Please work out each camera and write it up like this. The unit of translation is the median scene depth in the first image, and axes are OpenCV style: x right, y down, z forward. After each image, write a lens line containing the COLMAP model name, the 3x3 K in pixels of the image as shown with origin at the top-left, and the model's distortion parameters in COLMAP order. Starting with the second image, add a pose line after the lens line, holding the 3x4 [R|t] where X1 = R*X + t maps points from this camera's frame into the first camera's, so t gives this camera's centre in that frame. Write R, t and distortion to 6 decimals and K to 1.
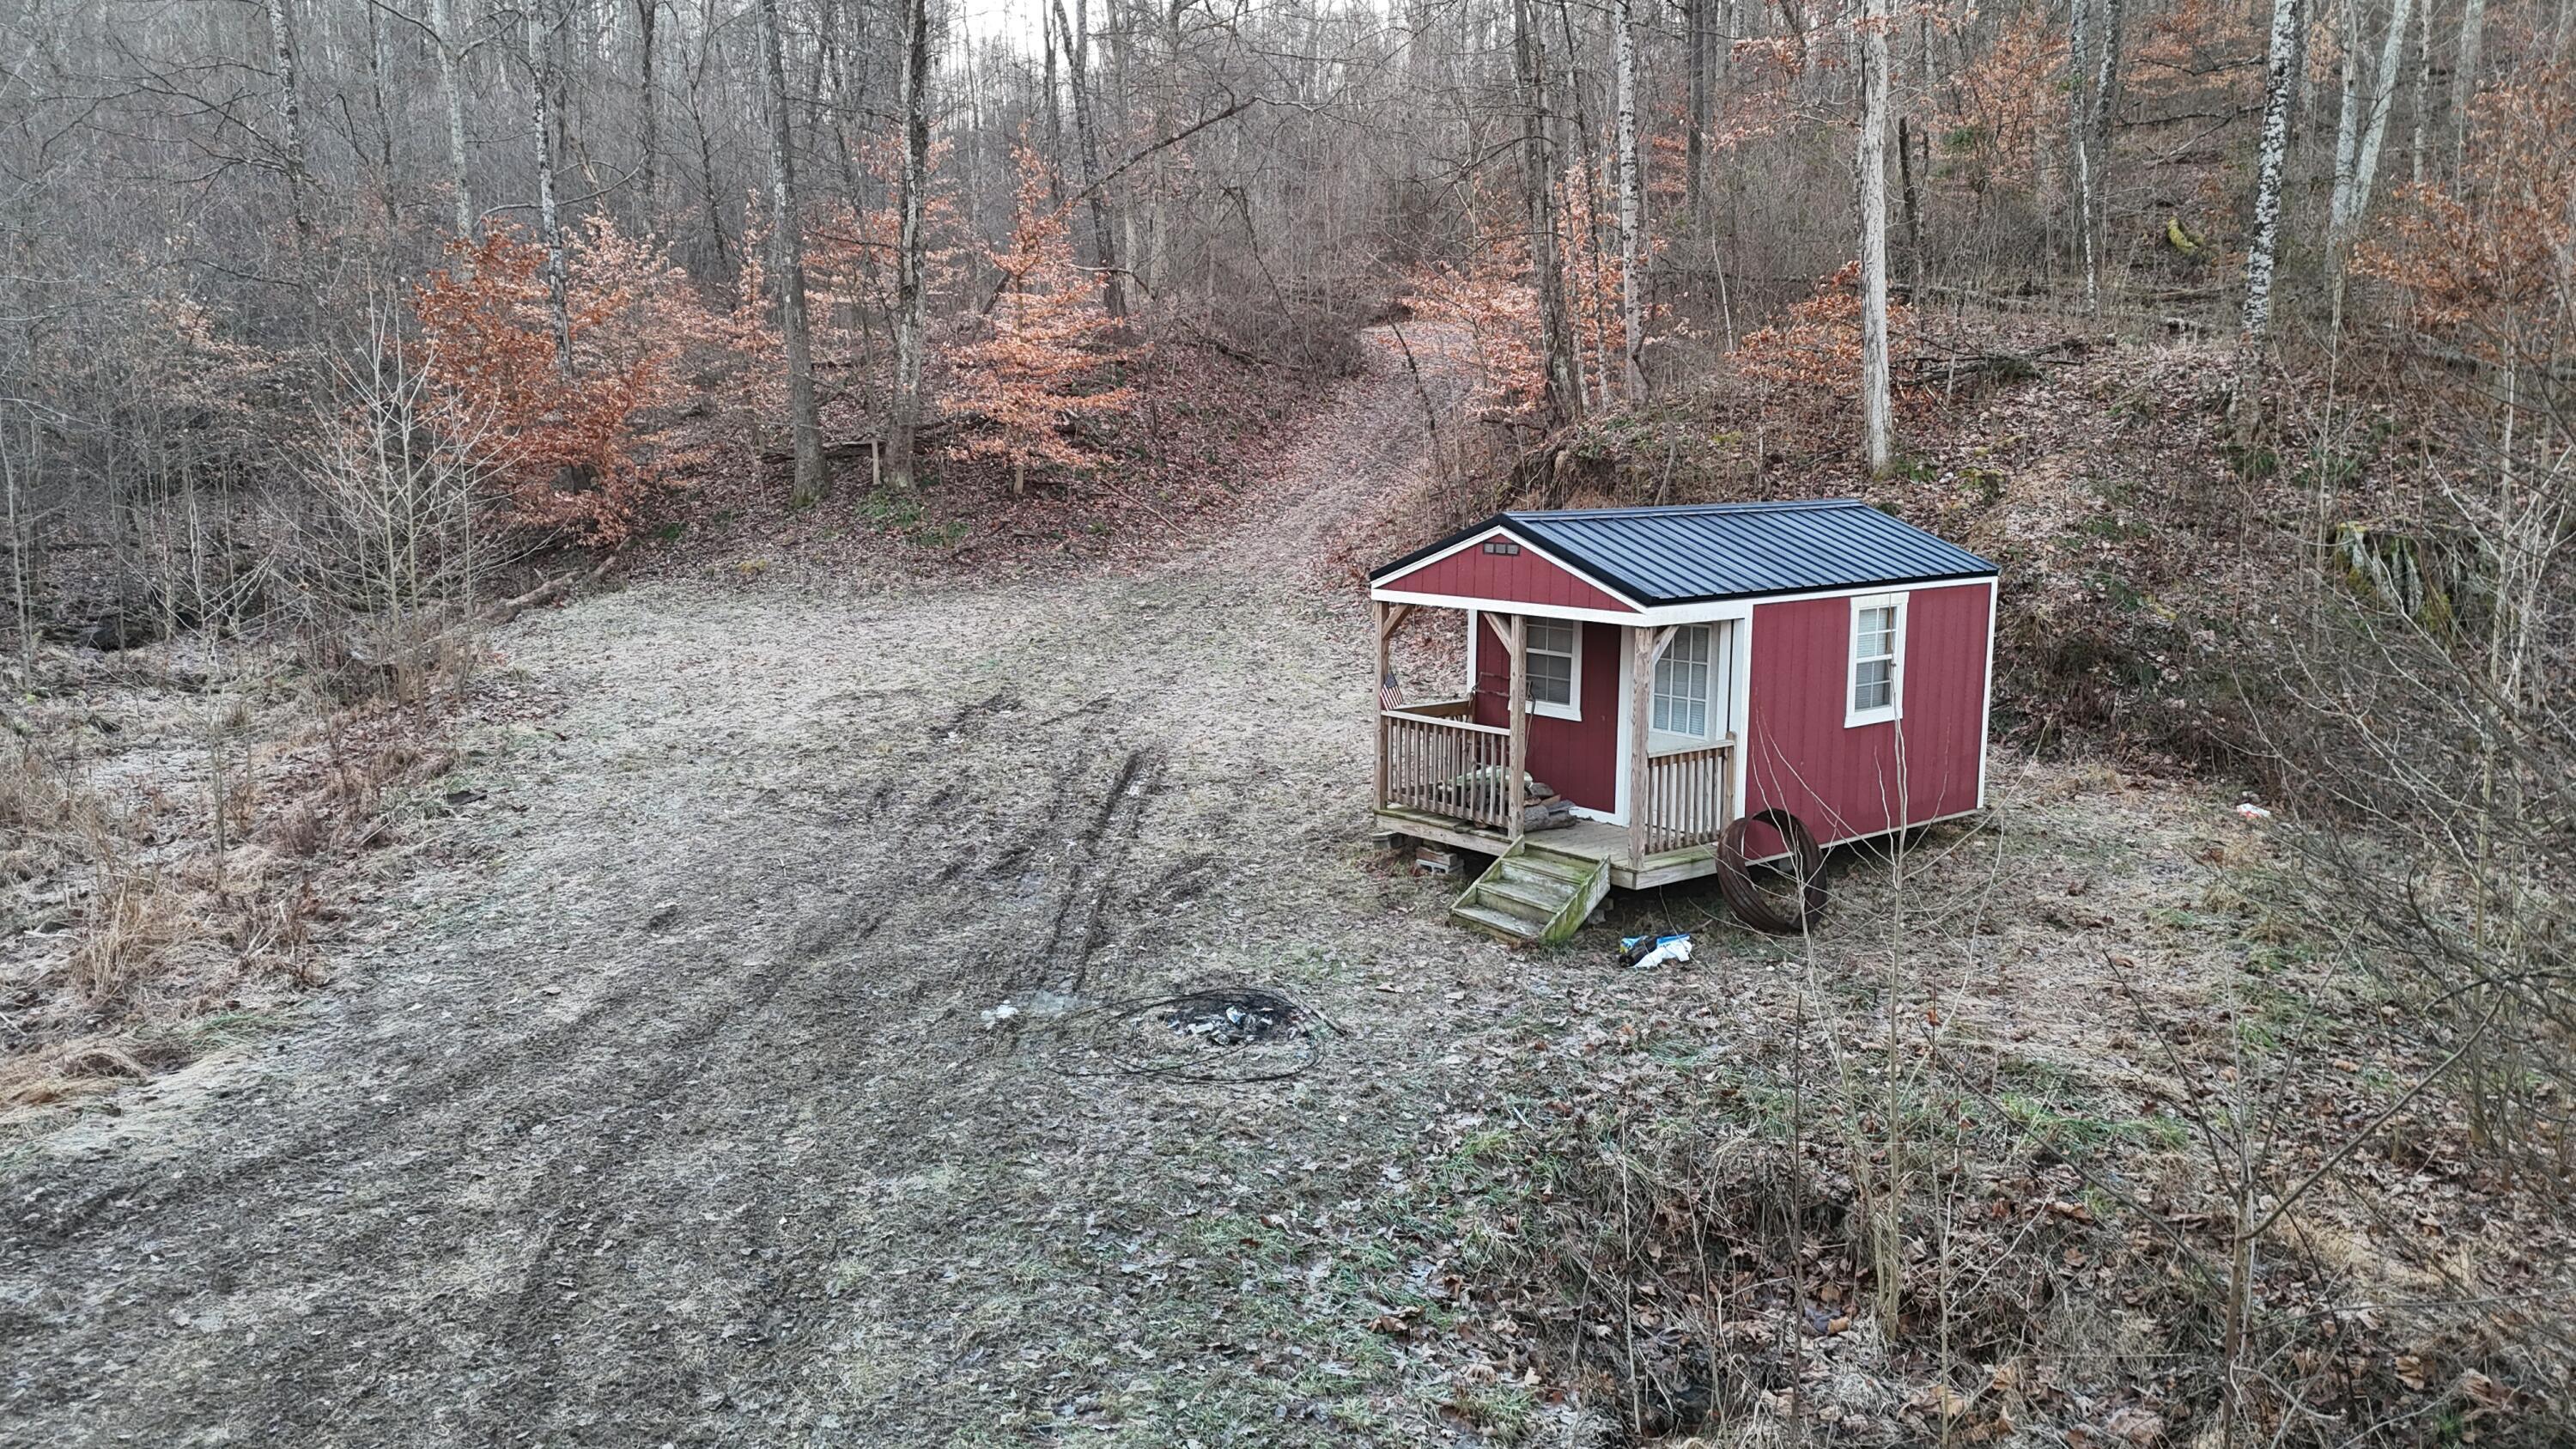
lens RADIAL K [[1876.9, 0, 1283.1], [0, 1876.9, 711.5], [0, 0, 1]] dist [0.095971, -0.098302]
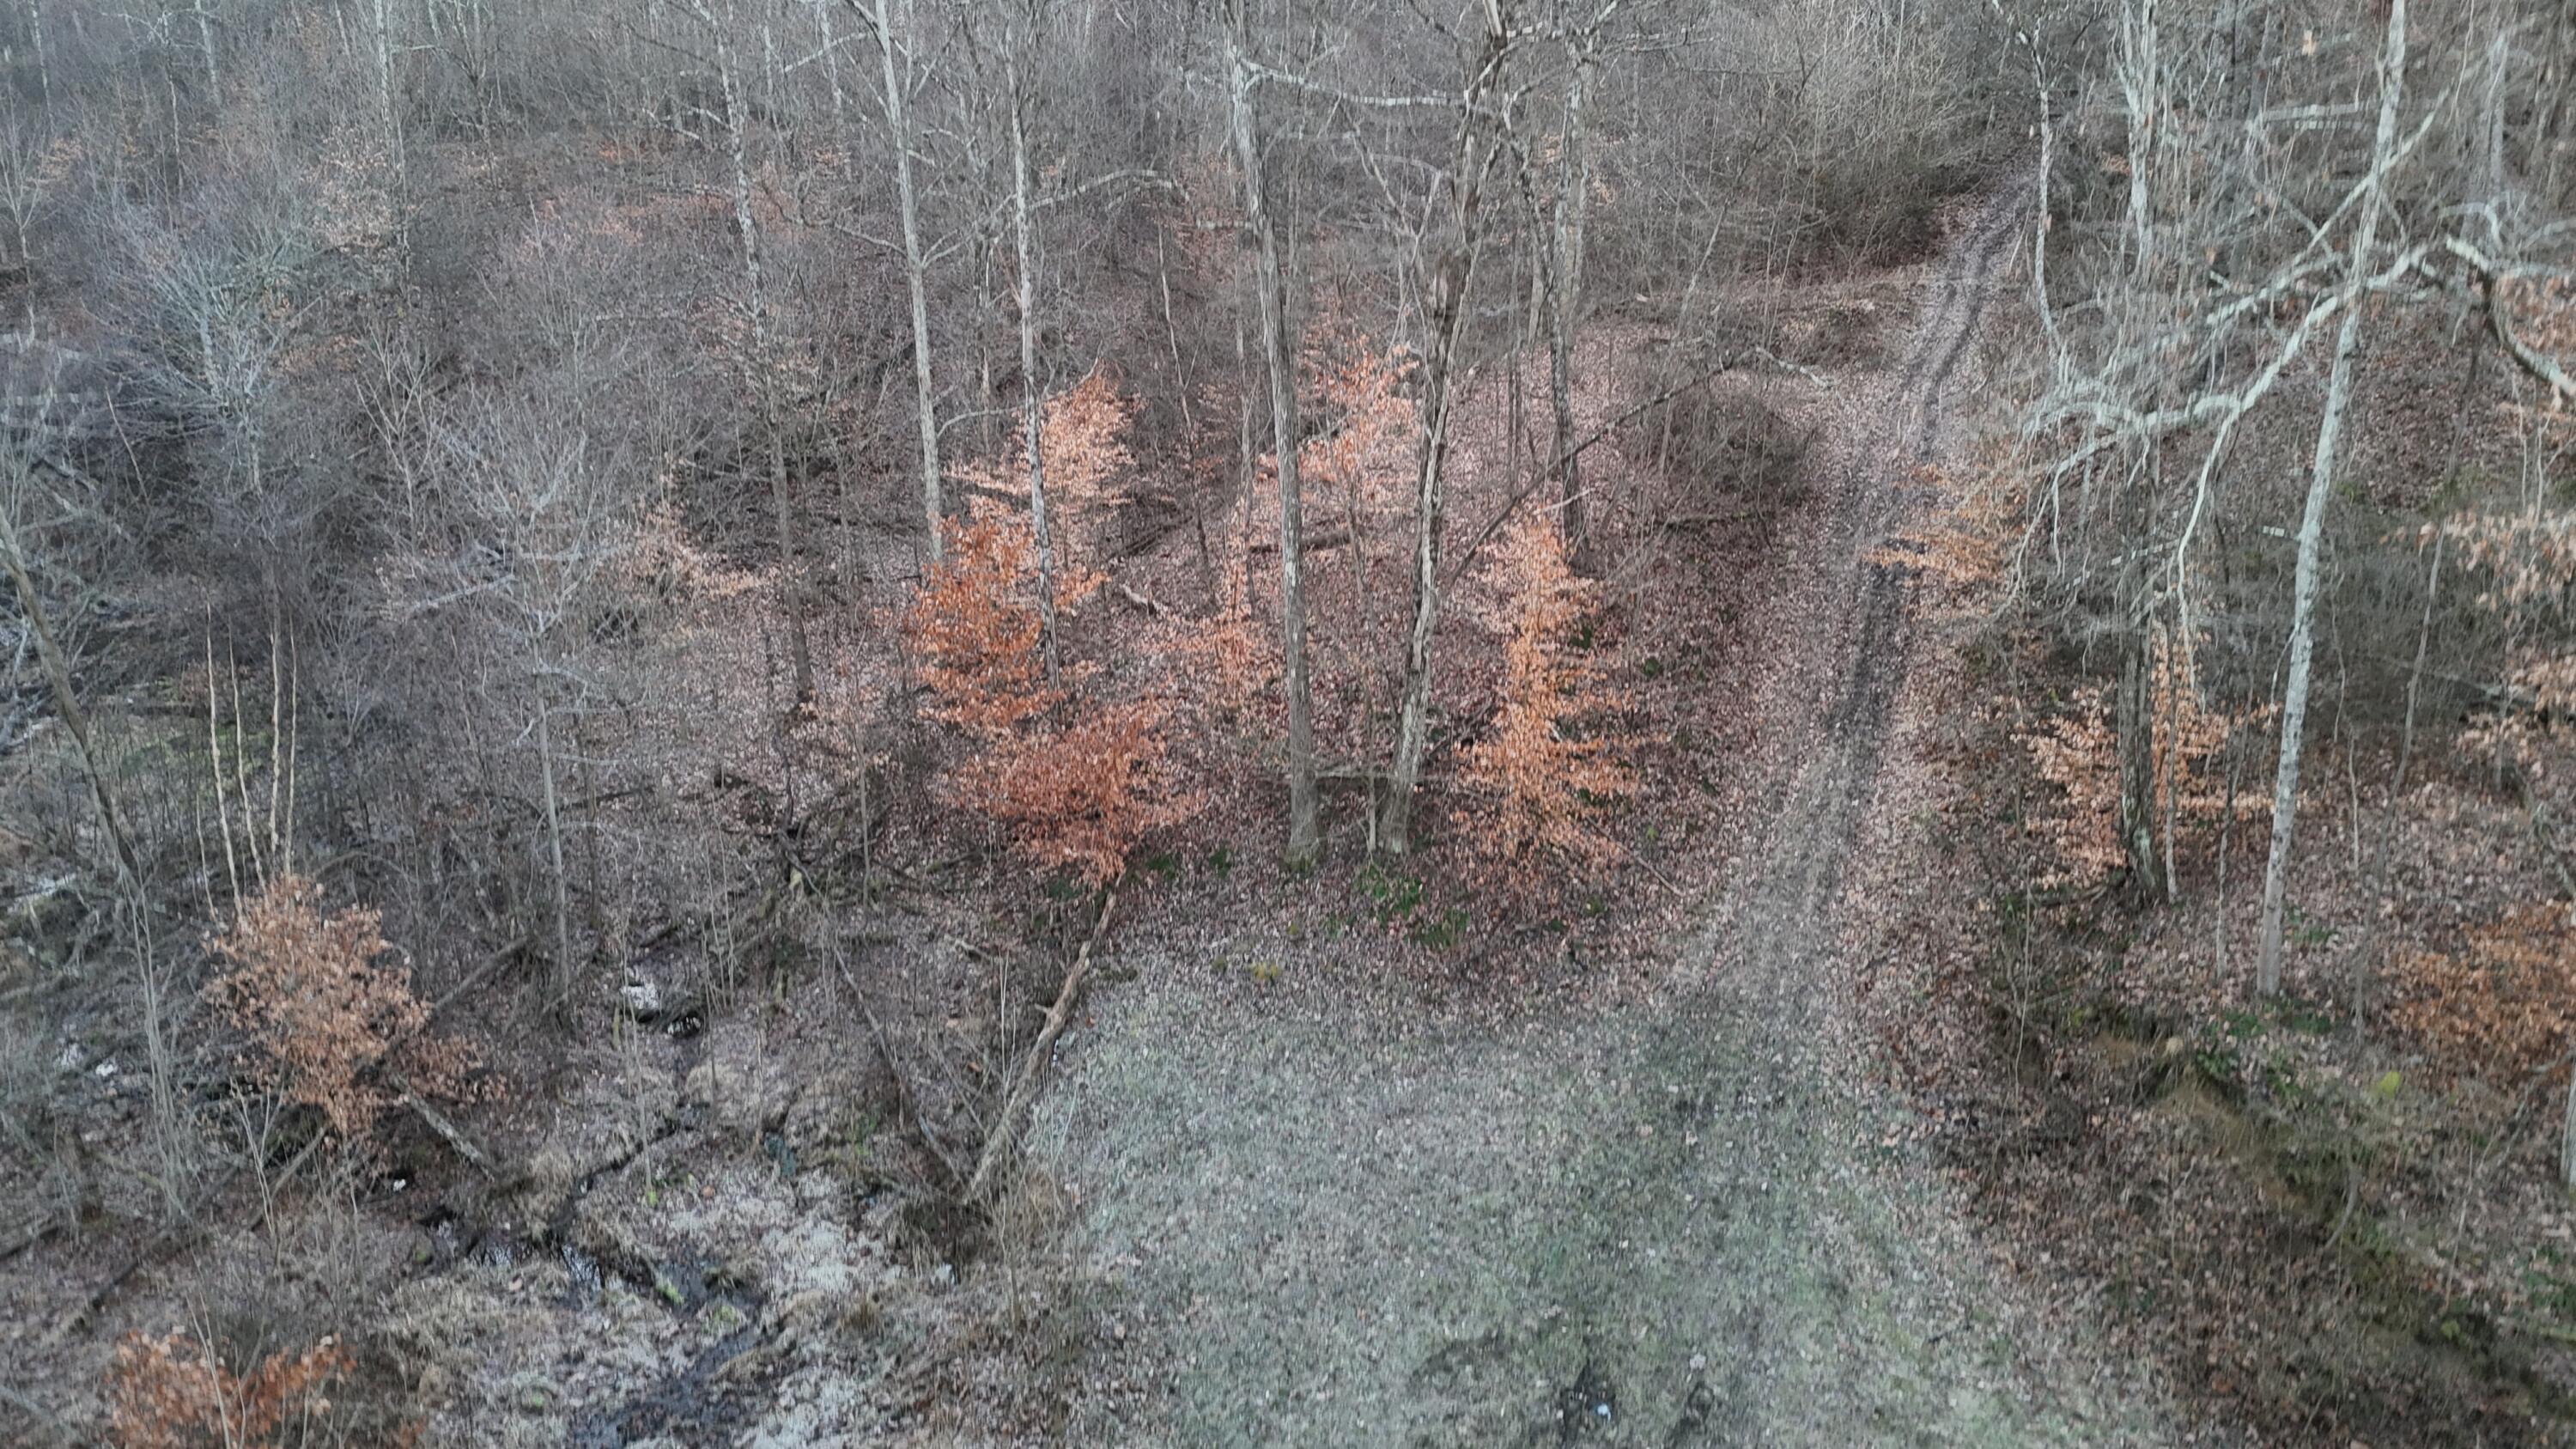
lens RADIAL K [[1876.9, 0, 1276.4], [0, 1876.9, 707.5], [0, 0, 1]] dist [0.095971, -0.098302]
pose [[0.989874, 0.044054, -0.134942, -0.222157], [-0.021118, 0.985748, 0.166897, -0.588292], [0.140371, -0.162357, 0.976697, 0.064632]]
